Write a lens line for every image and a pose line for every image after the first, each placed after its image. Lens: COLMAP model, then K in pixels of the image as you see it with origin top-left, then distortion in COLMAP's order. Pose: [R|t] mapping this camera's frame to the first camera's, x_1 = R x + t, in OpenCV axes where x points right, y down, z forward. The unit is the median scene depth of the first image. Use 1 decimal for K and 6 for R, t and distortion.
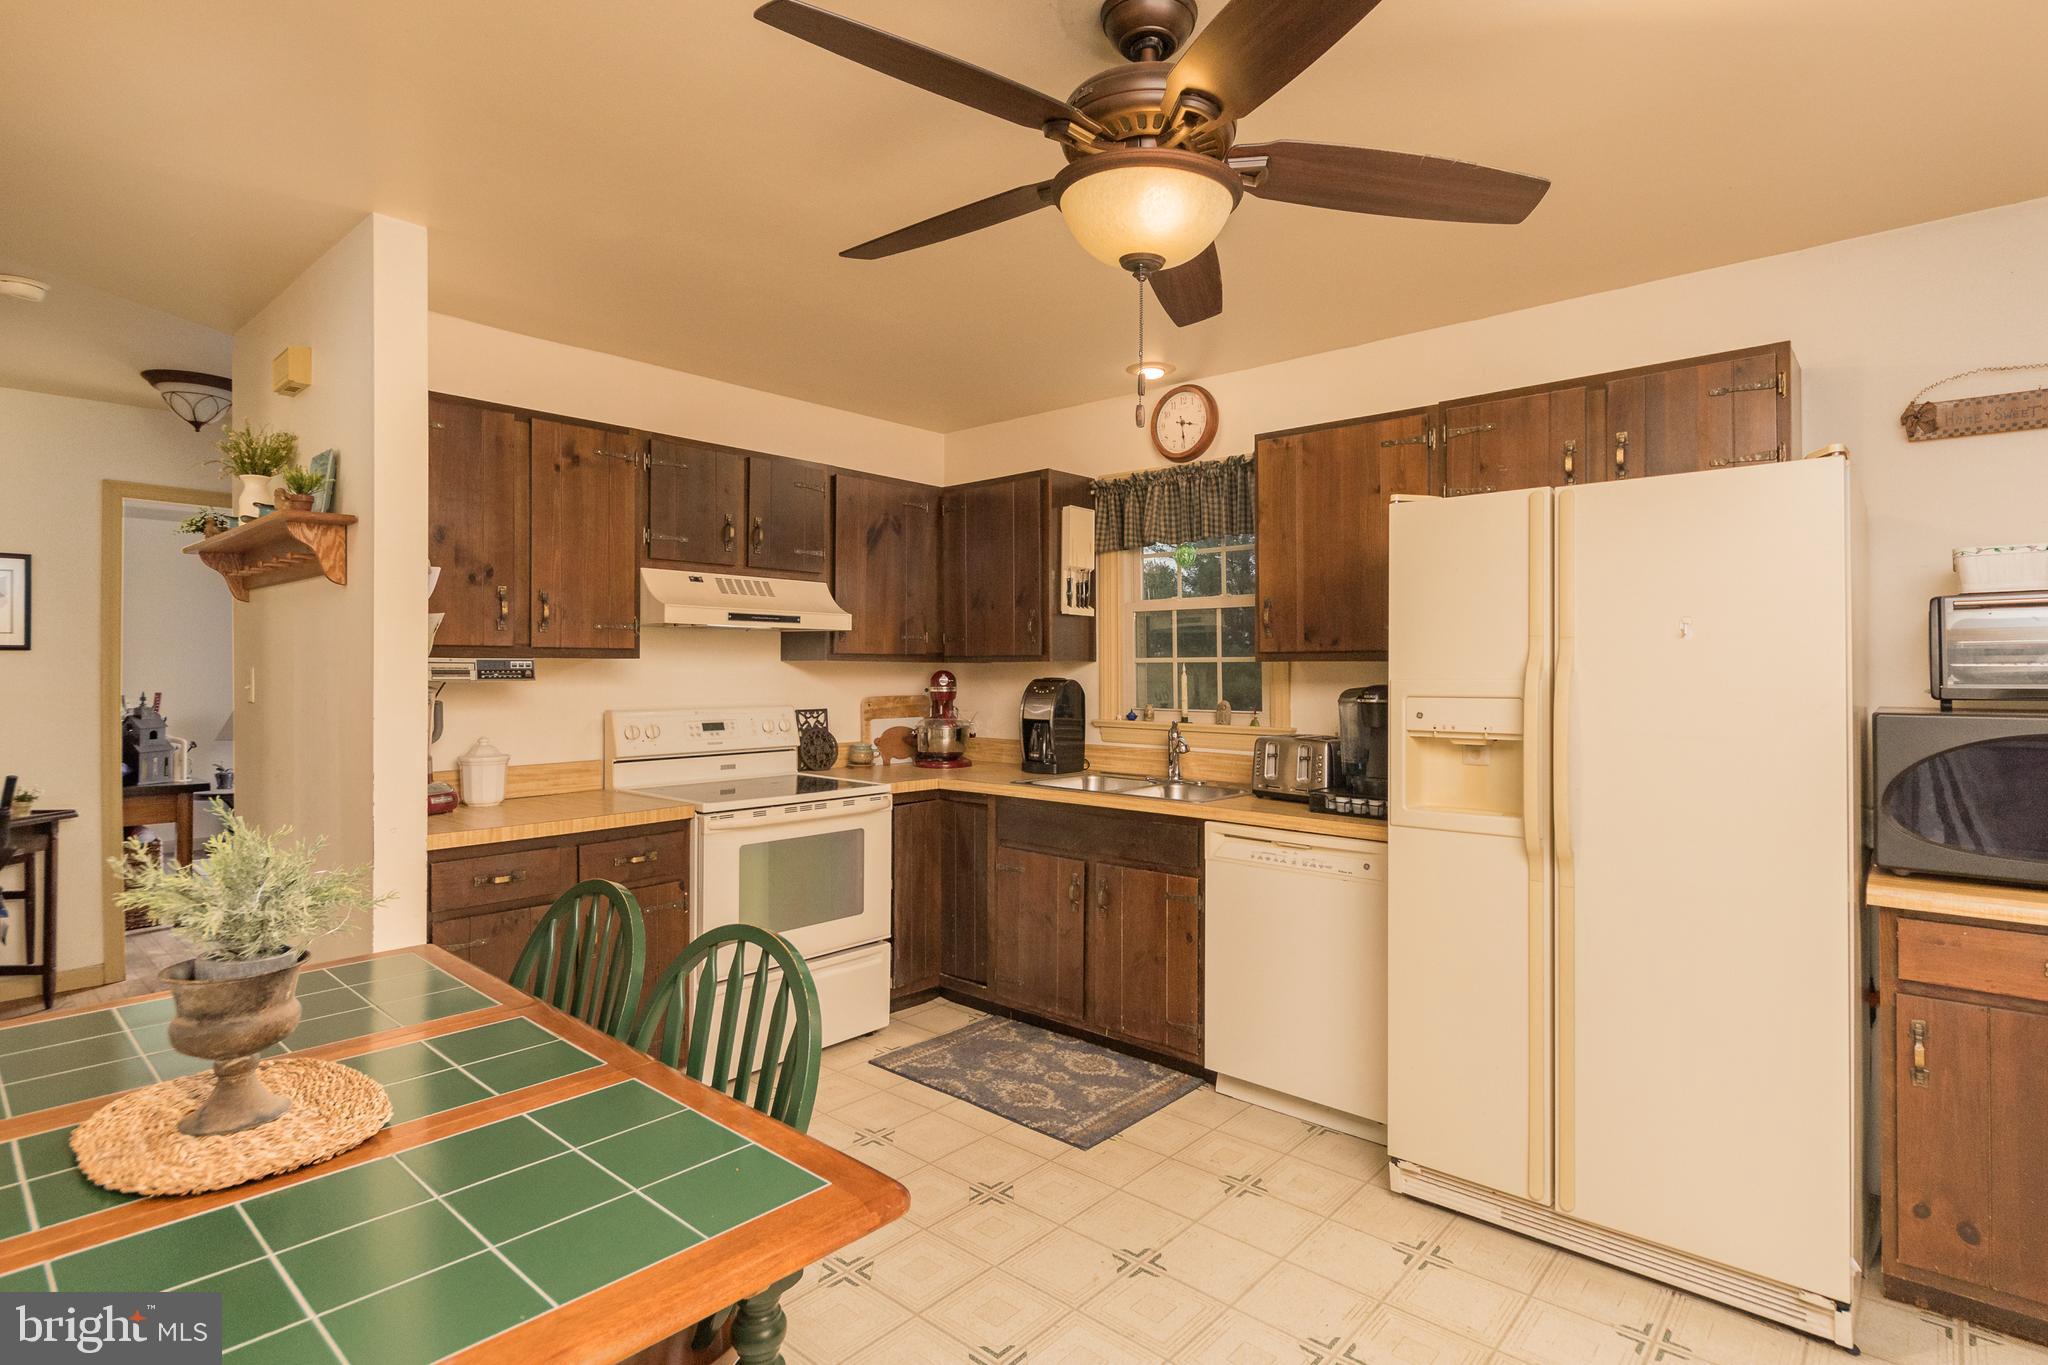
lens RADIAL K [[1022.8, 0, 1018.4], [0, 1022.8, 667.2], [0, 0, 1]] dist [-0.002516, 0.000029]
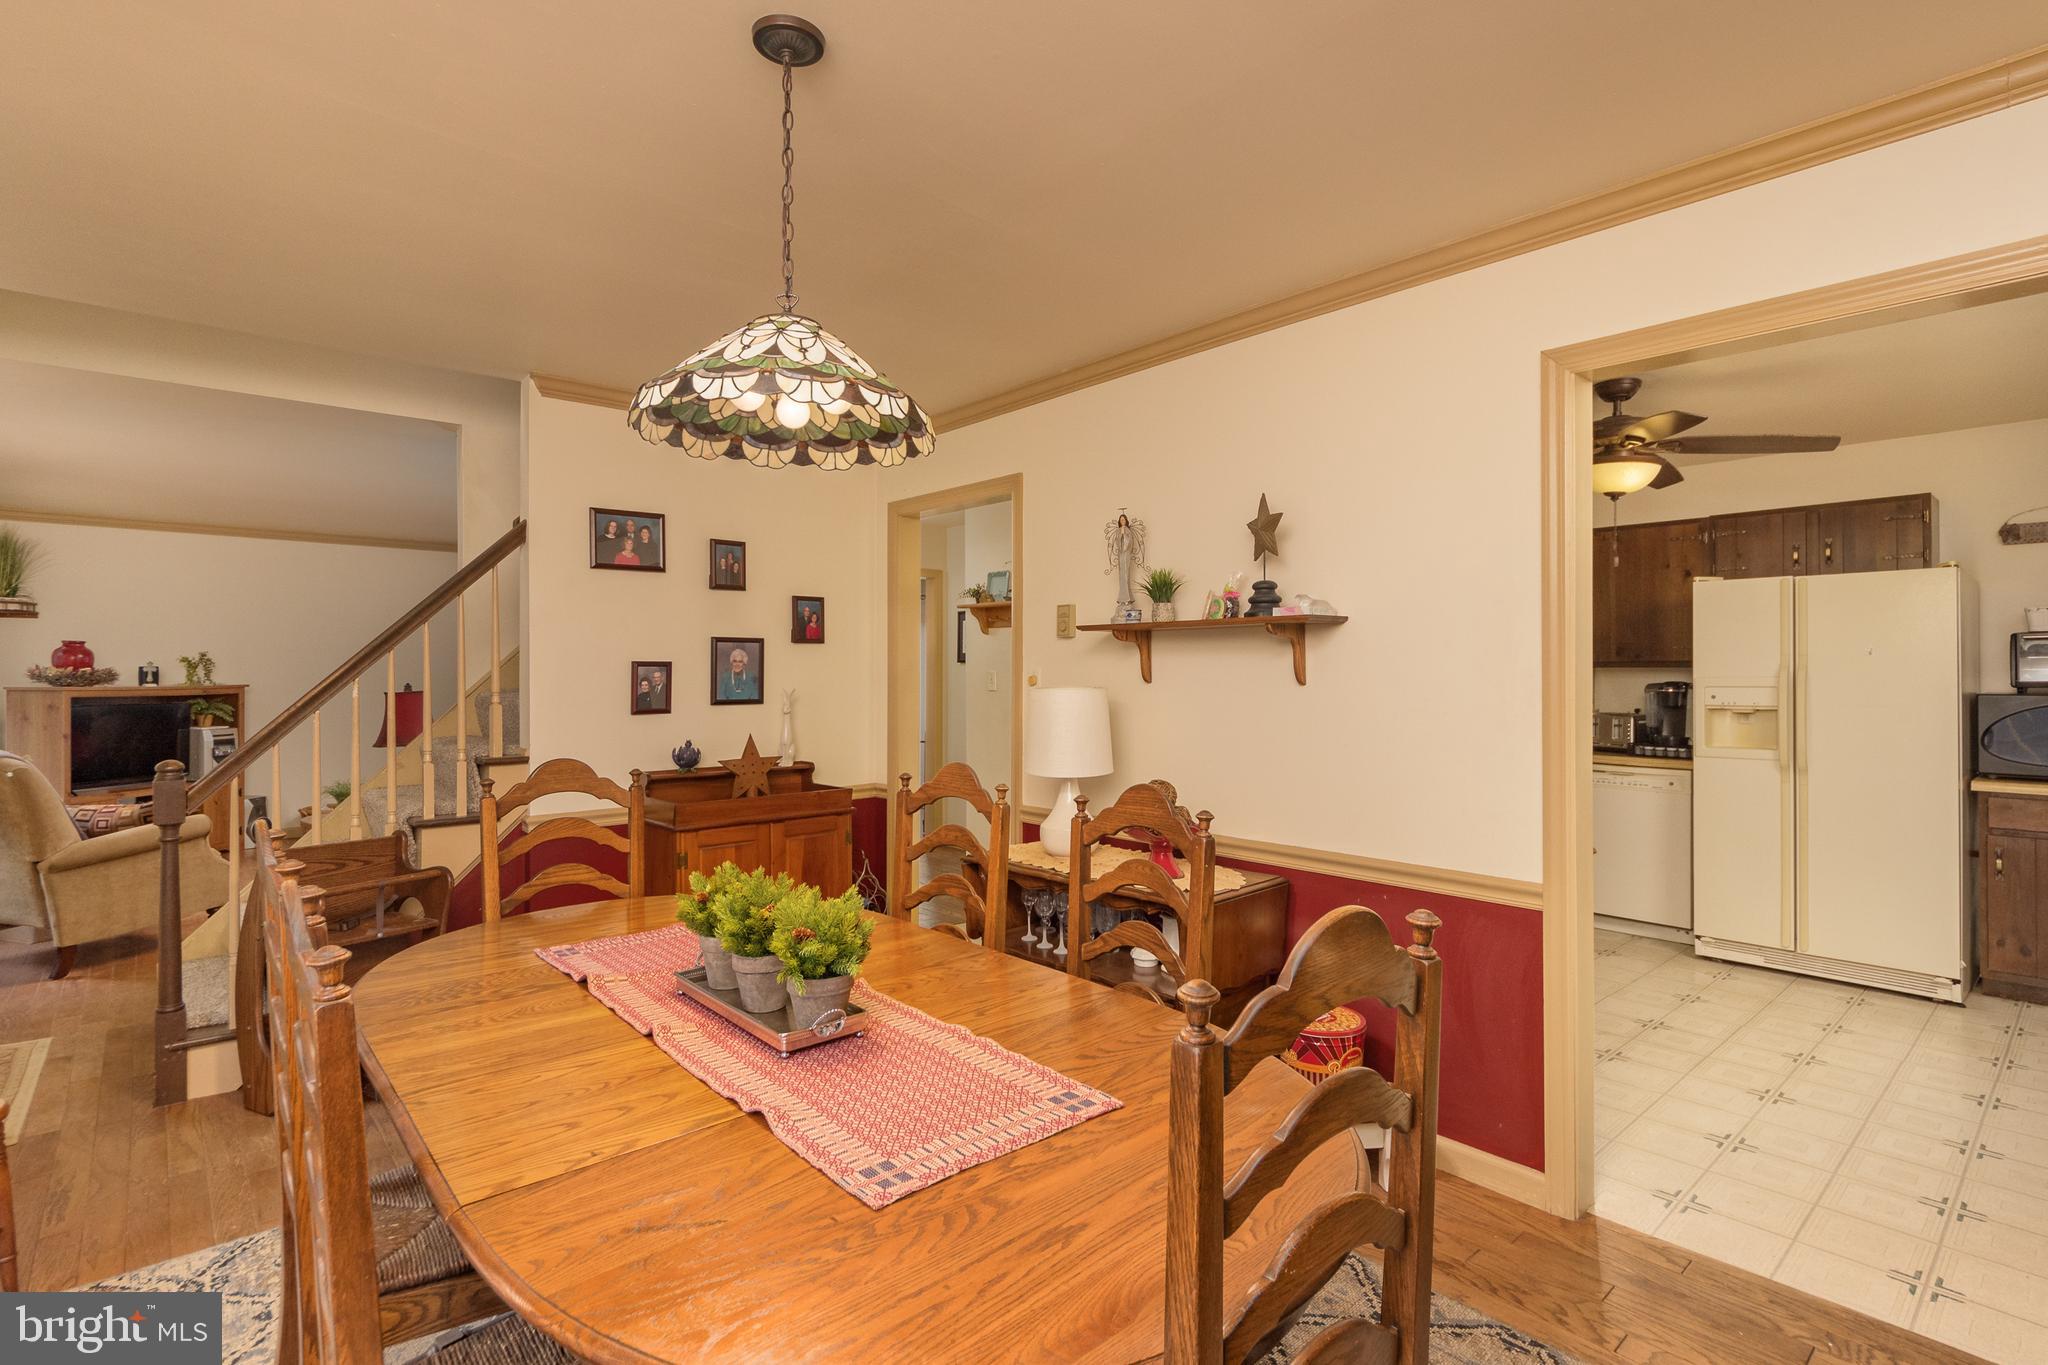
lens RADIAL K [[979.1, 0, 1030.6], [0, 979.1, 671.8], [0, 0, 1]] dist [-0.004464, -0.000309]
pose [[0.993608, -0.000963, -0.112878, -0.488459], [0.000931, 1.000000, -0.000338, 0.001086], [0.112879, 0.000231, 0.993609, -0.689550]]
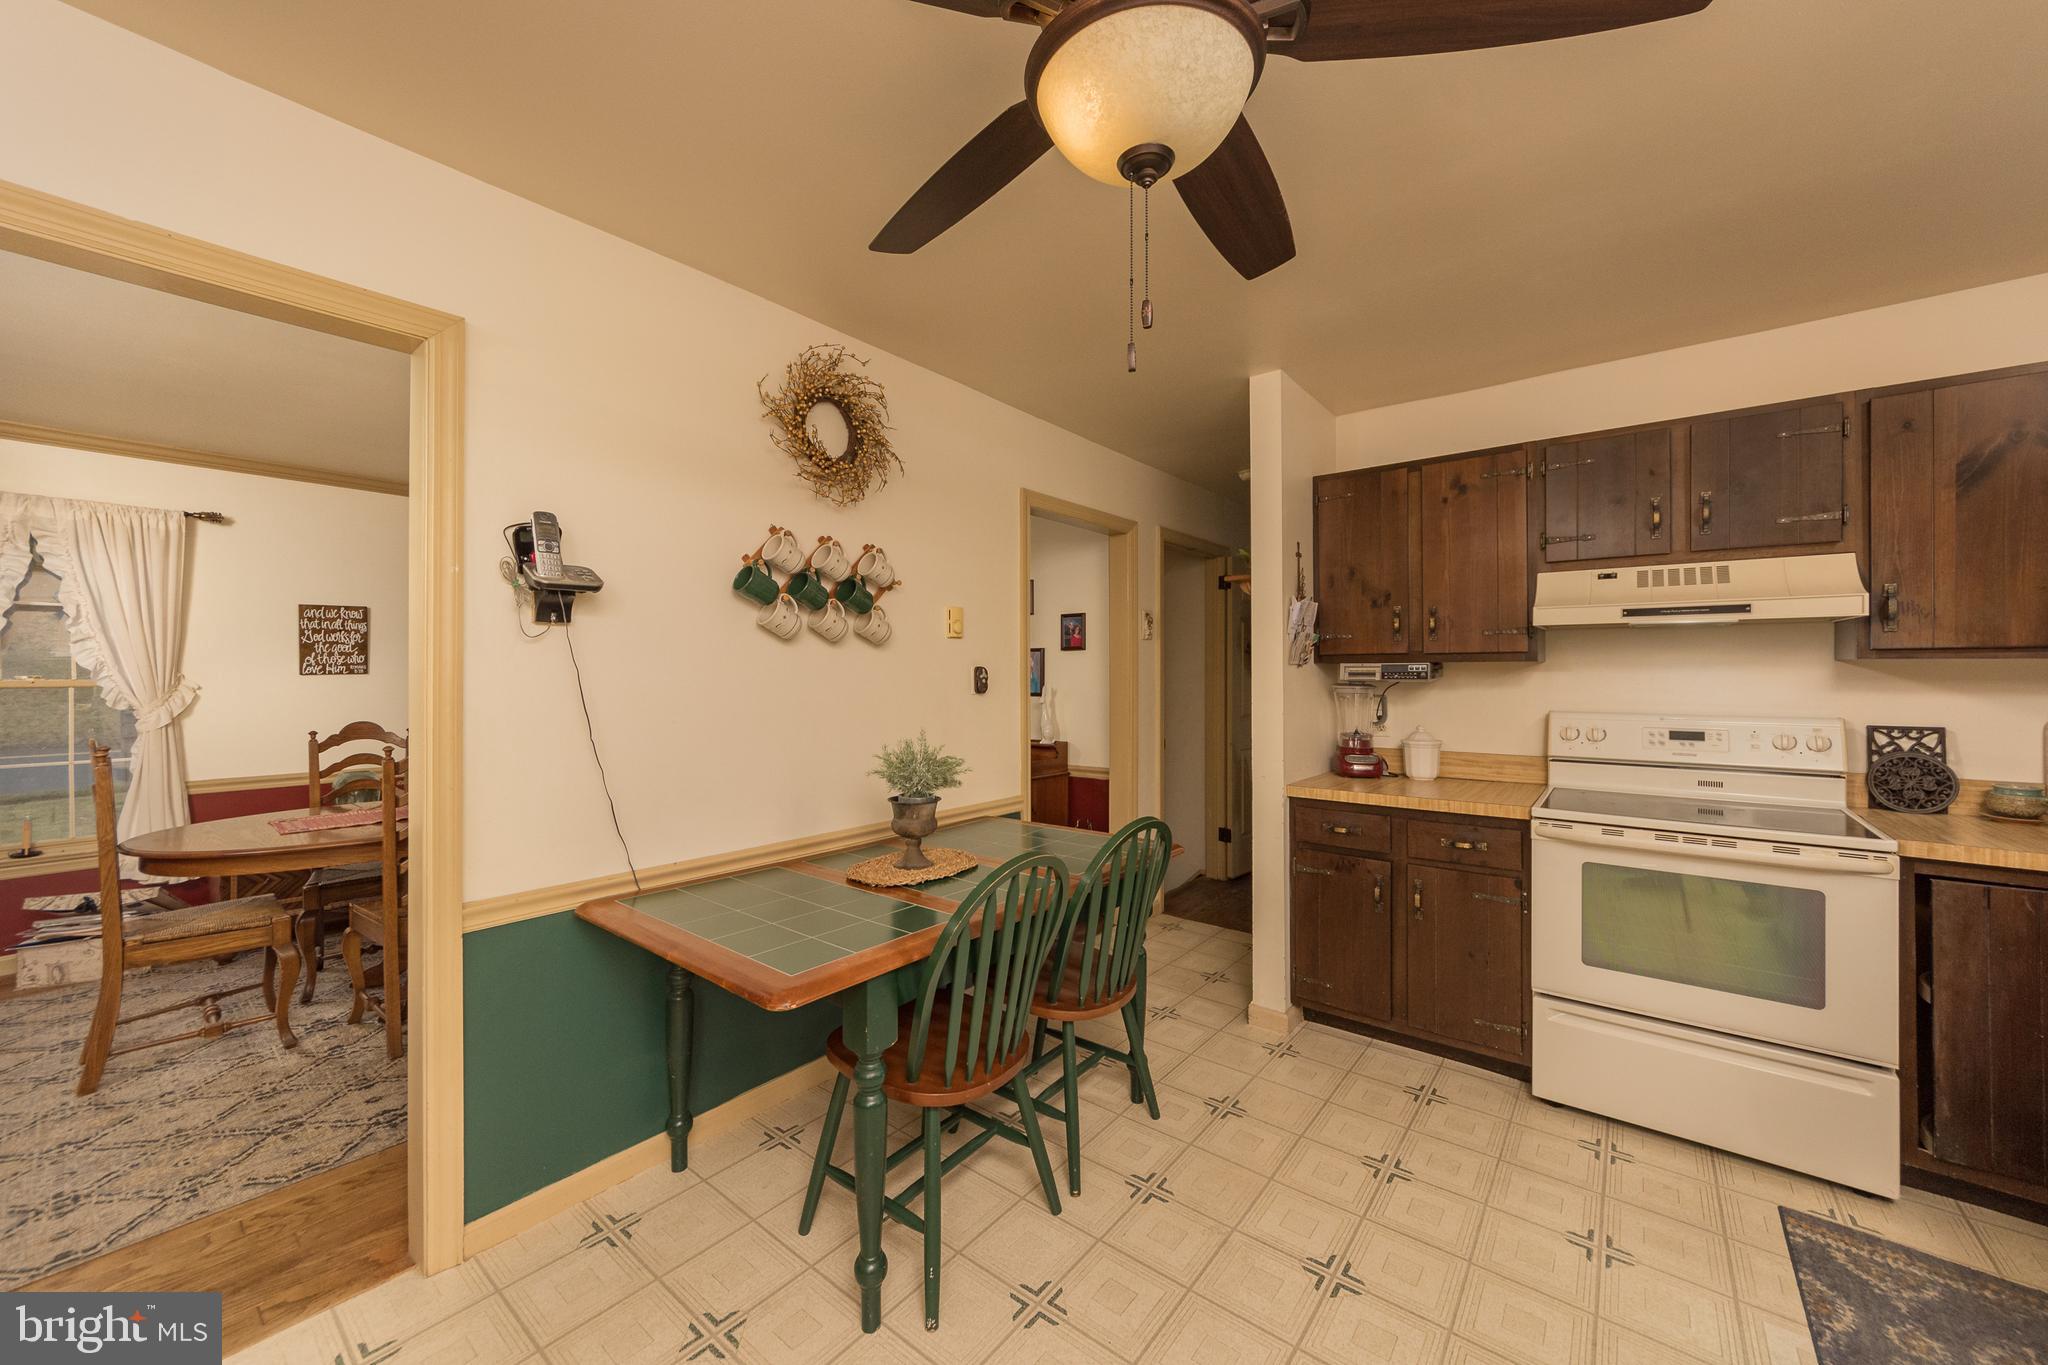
lens RADIAL K [[754.5, 0, 1036.2], [0, 754.5, 678.5], [0, 0, 1]] dist [0.002729, 0.000405]
pose [[0.067268, 0.002674, -0.997731, 0.401620], [0.000343, 0.999996, 0.002703, 0.007716], [0.997735, -0.000524, 0.067267, 0.488800]]
